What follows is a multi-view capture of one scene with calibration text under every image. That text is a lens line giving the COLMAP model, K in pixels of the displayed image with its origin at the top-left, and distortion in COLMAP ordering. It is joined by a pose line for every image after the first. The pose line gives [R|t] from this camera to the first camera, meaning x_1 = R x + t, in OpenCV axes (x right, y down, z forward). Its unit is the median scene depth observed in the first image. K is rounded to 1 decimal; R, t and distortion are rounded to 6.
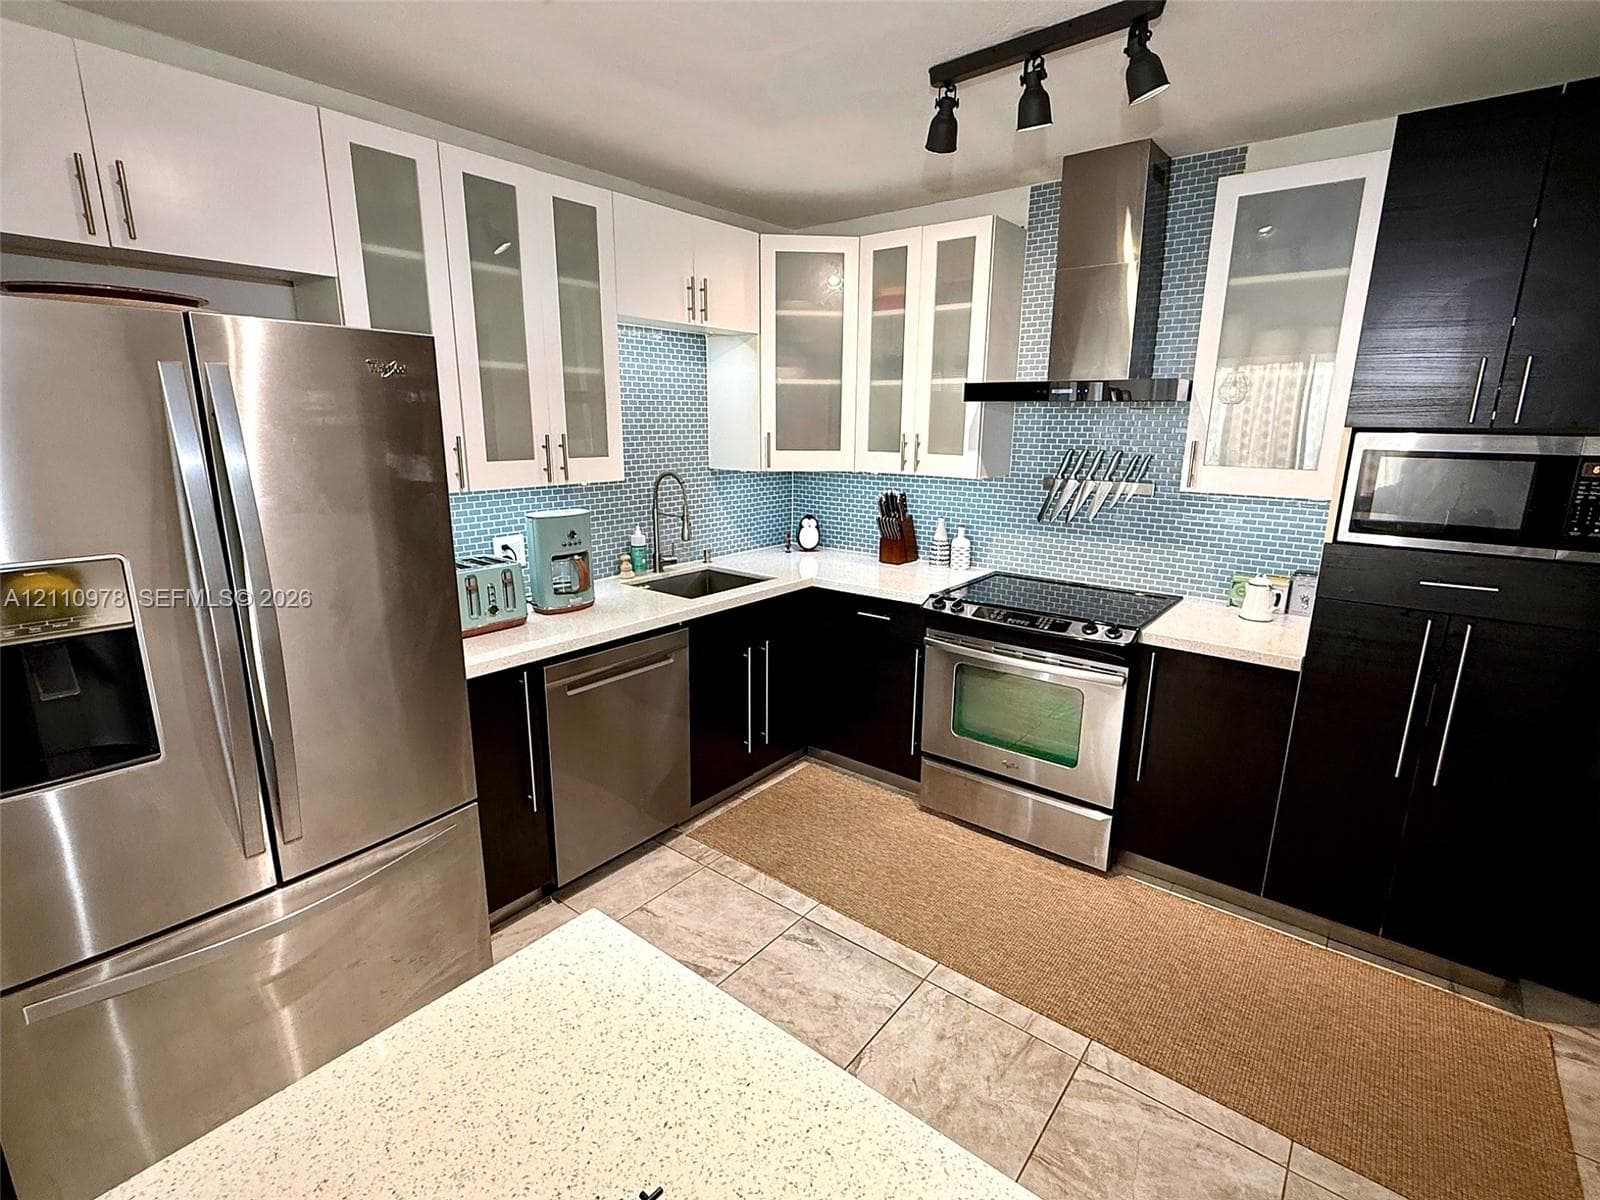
lens RADIAL K [[753.5, 0, 804.2], [0, 753.5, 598.0], [0, 0, 1]] dist [-0.000492, -0.000502]
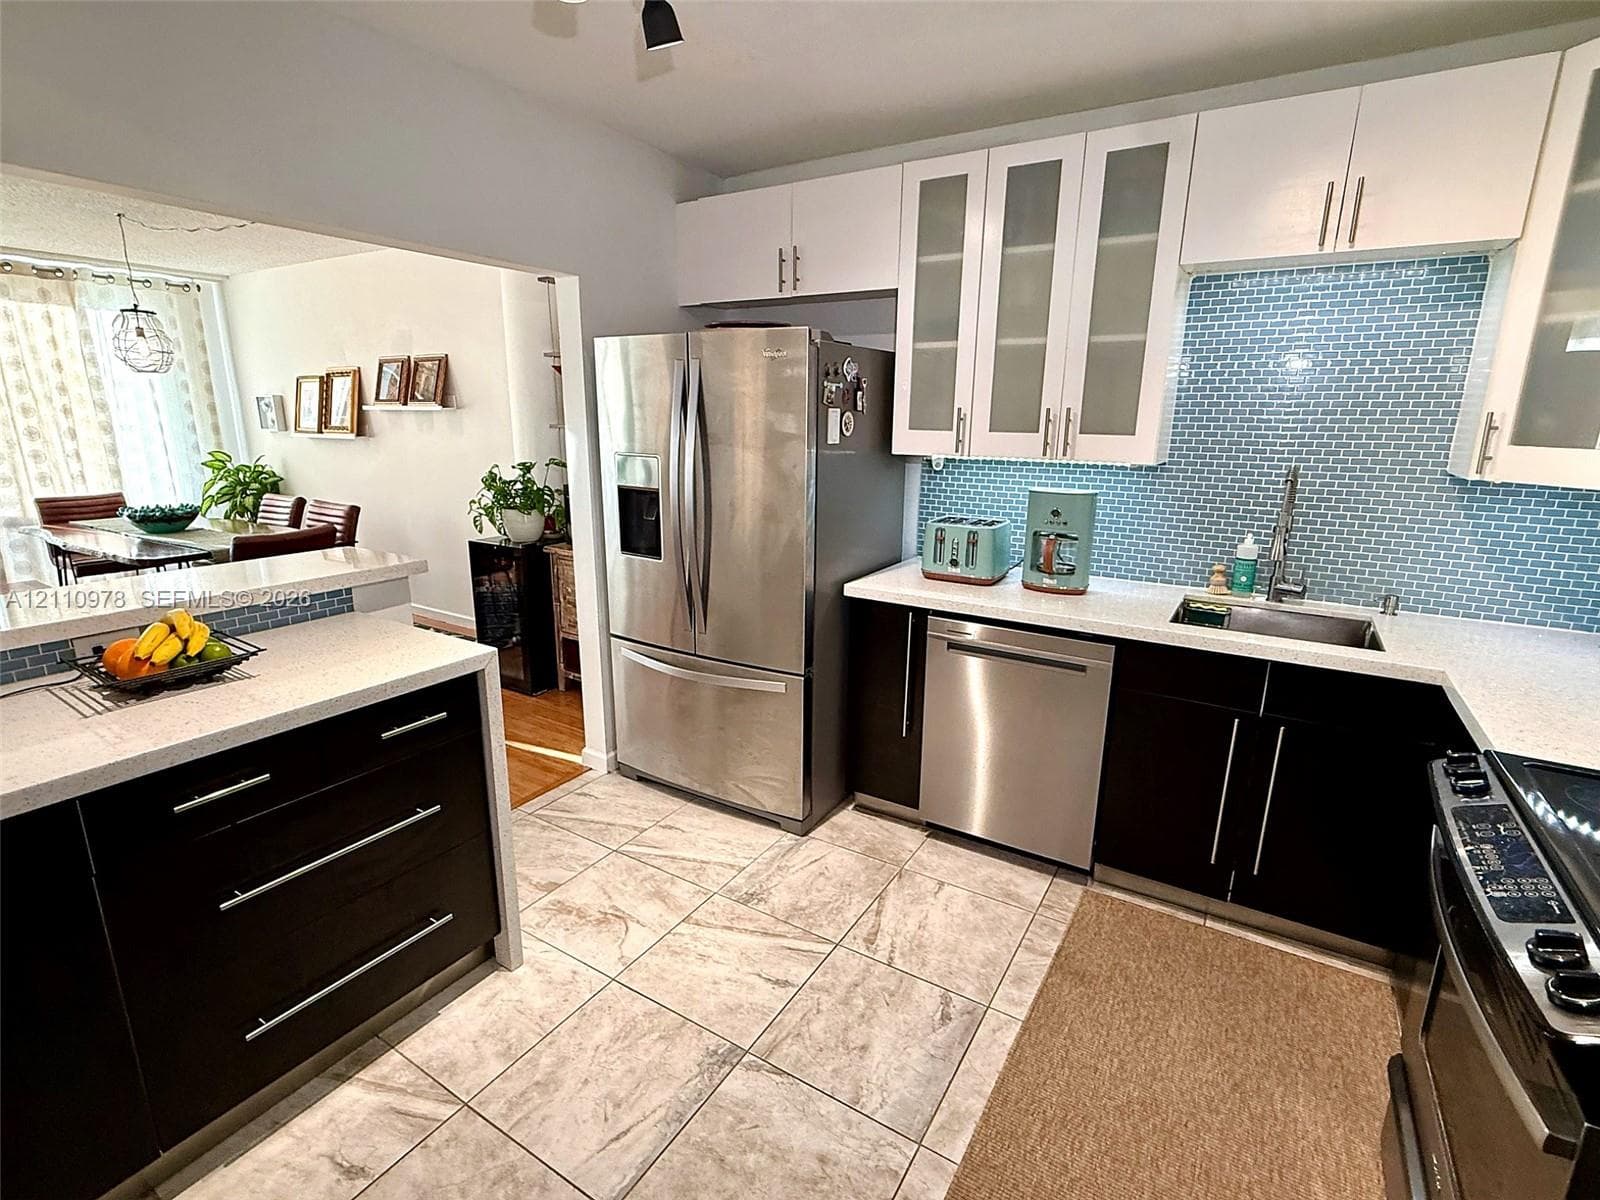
lens RADIAL K [[753.5, 0, 801.1], [0, 753.5, 600.5], [0, 0, 1]] dist [-0.000492, -0.000502]
pose [[0.117181, 0.234232, -0.965093, 0.655528], [-0.238923, 0.949895, 0.201533, -0.102226], [0.963942, 0.206967, 0.167273, 0.593394]]
